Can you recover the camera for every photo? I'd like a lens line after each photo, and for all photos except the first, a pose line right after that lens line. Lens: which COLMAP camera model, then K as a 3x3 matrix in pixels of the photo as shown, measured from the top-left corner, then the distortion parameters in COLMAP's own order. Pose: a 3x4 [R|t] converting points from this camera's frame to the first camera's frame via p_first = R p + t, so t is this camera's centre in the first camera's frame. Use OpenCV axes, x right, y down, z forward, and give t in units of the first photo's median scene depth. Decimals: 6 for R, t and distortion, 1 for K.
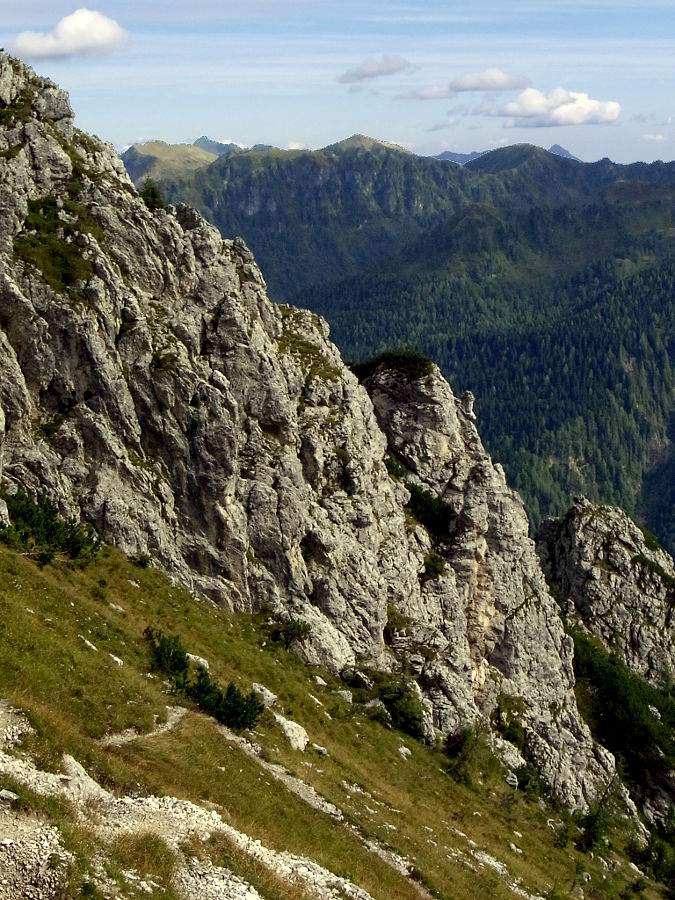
lens RADIAL K [[2118.8, 0, 337.5], [0, 2118.8, 450.0], [0, 0, 1]] dist [0.239282, -0.251568]
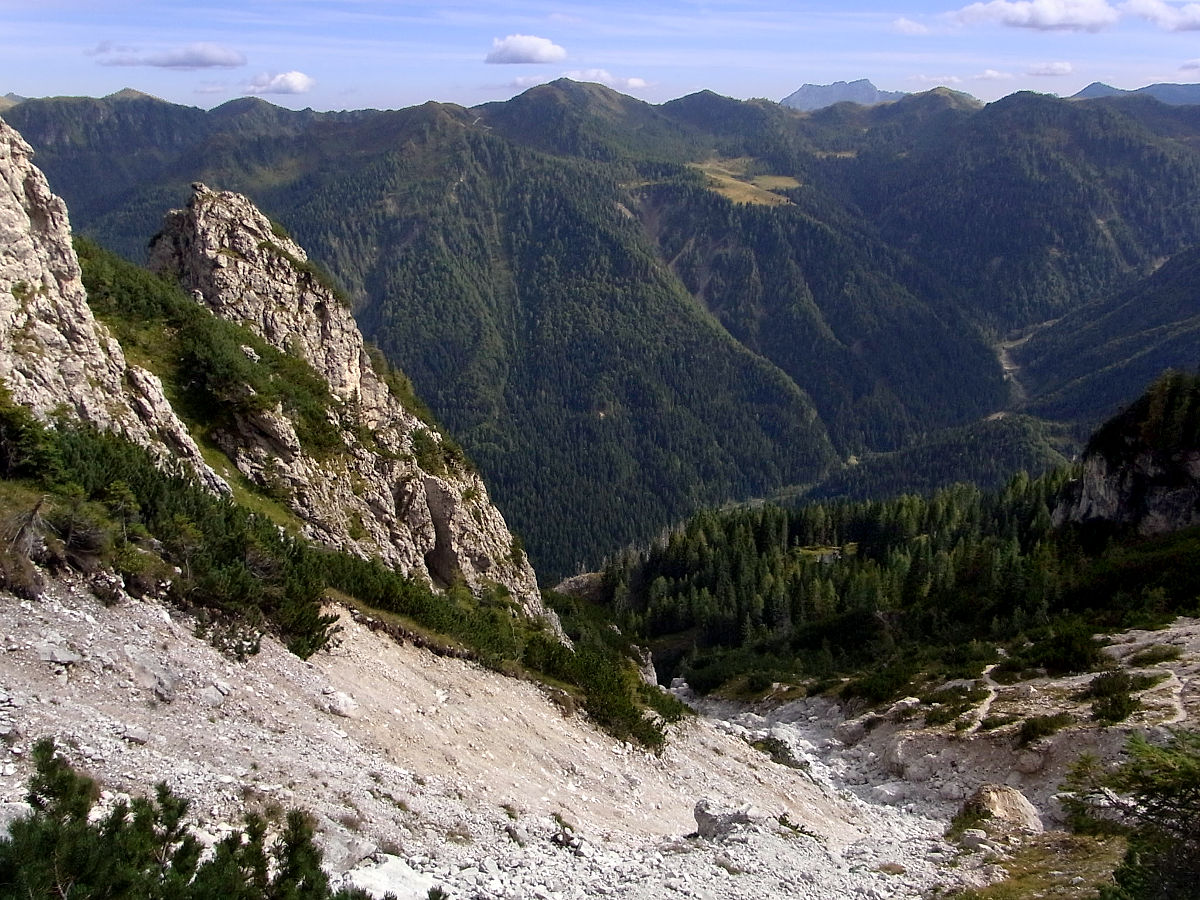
lens RADIAL K [[1065.0, 0, 600.0], [0, 1065.0, 450.0], [0, 0, 1]] dist [-0.055191, -0.002803]
pose [[0.941395, -0.096328, 0.323260, 0.119640], [0.072953, 0.993818, 0.083693, 0.116316], [-0.329324, -0.055206, 0.942602, 0.478820]]
